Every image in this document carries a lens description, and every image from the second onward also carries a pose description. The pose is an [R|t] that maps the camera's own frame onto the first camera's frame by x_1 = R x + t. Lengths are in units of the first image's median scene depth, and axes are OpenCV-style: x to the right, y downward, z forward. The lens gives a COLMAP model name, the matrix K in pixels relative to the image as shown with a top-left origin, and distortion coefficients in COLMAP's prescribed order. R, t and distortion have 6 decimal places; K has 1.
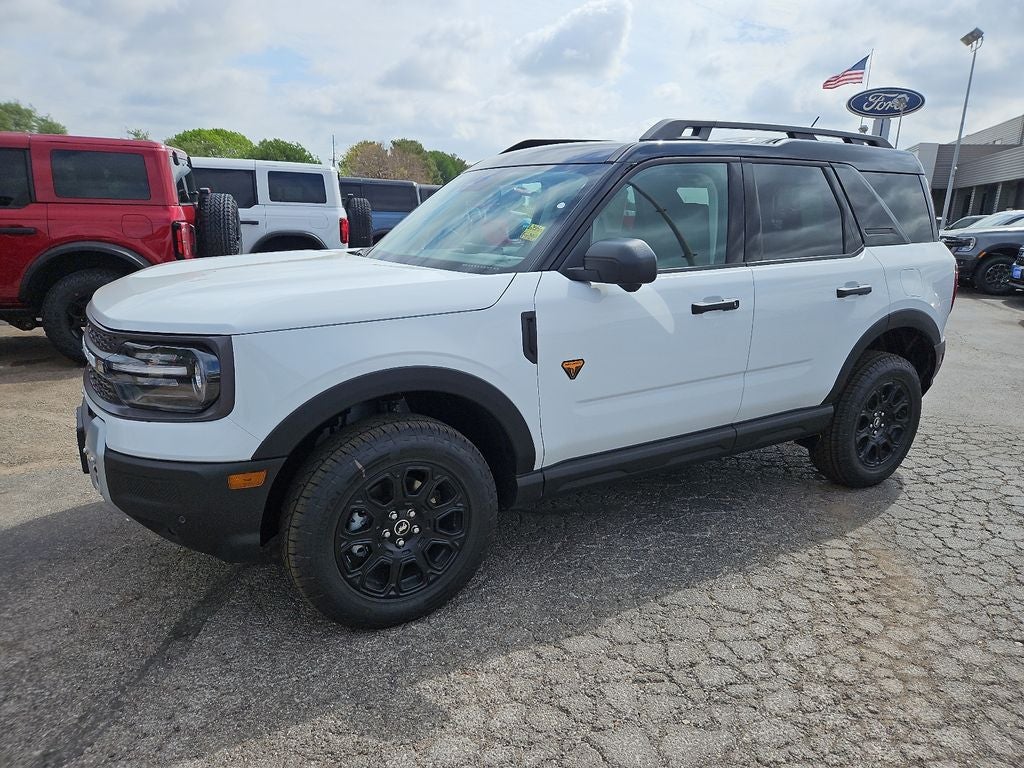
lens RADIAL K [[702.8, 0, 512.0], [0, 702.8, 384.0], [0, 0, 1]] dist [0.075989, -0.068766]
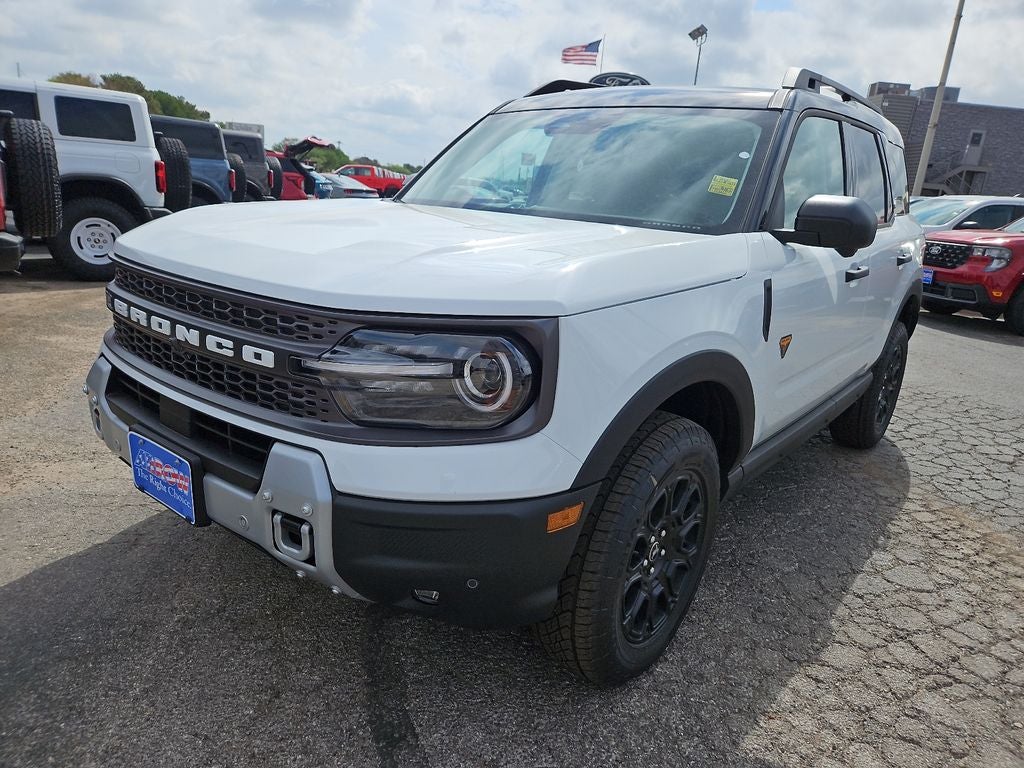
lens RADIAL K [[702.8, 0, 512.0], [0, 702.8, 384.0], [0, 0, 1]] dist [0.075989, -0.068766]
pose [[0.942397, -0.048596, 0.330948, -0.510196], [0.032718, 0.998038, 0.053384, -0.031181], [-0.332893, -0.039481, 0.942138, 0.275262]]
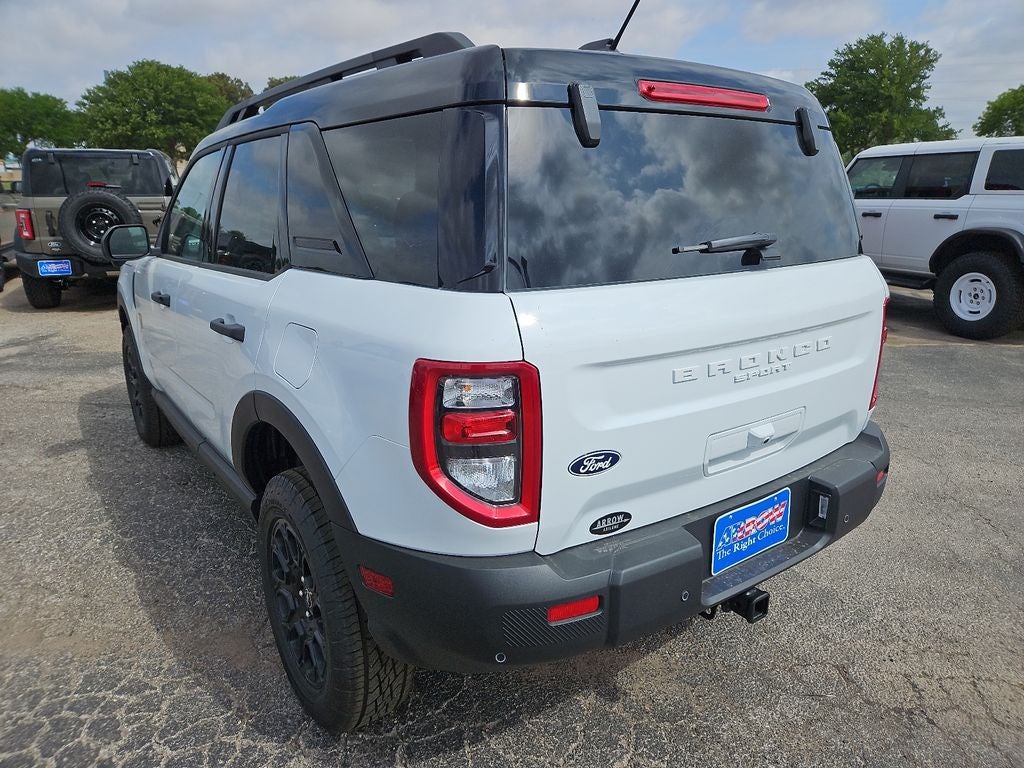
lens RADIAL K [[702.8, 0, 512.0], [0, 702.8, 384.0], [0, 0, 1]] dist [0.075989, -0.068766]
pose [[0.062706, 0.241308, -0.968421, 1.444228], [-0.233397, 0.946969, 0.220851, -0.362880], [0.970358, 0.212178, 0.115701, 1.513620]]
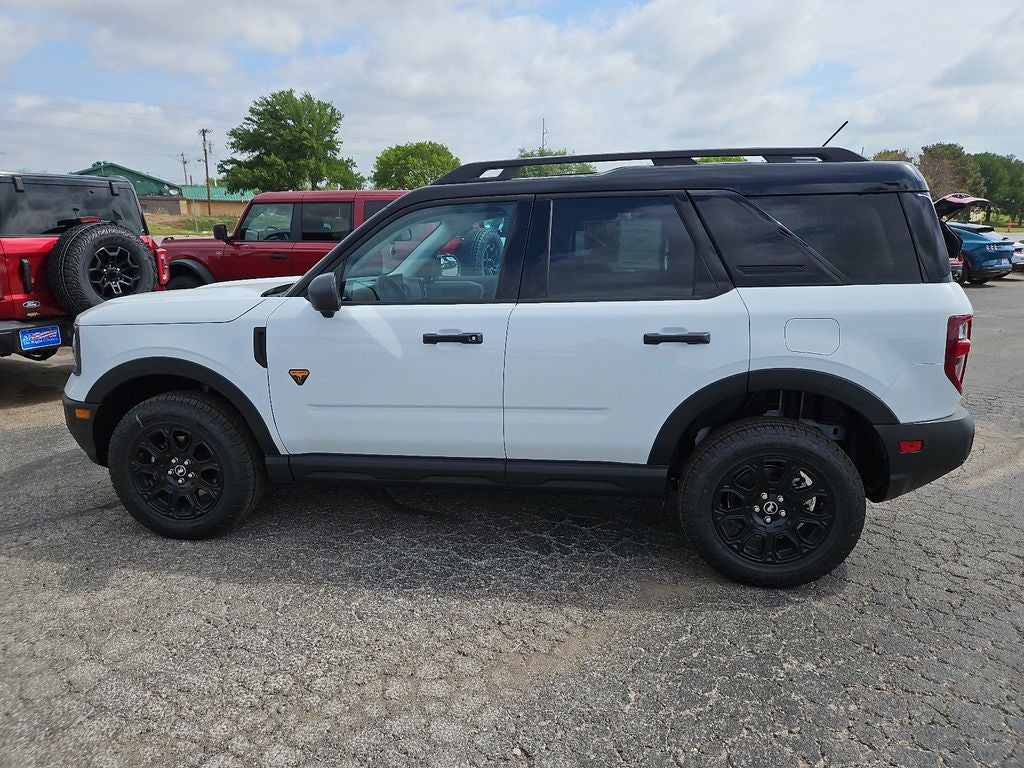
lens RADIAL K [[701.5, 0, 509.6], [0, 701.5, 371.4], [0, 0, 1]] dist [0.056870, -0.057848]
pose [[0.753333, 0.110968, -0.648209, 1.128456], [-0.136464, 0.990584, 0.010984, -0.091851], [0.643325, 0.080183, 0.761383, 0.289067]]
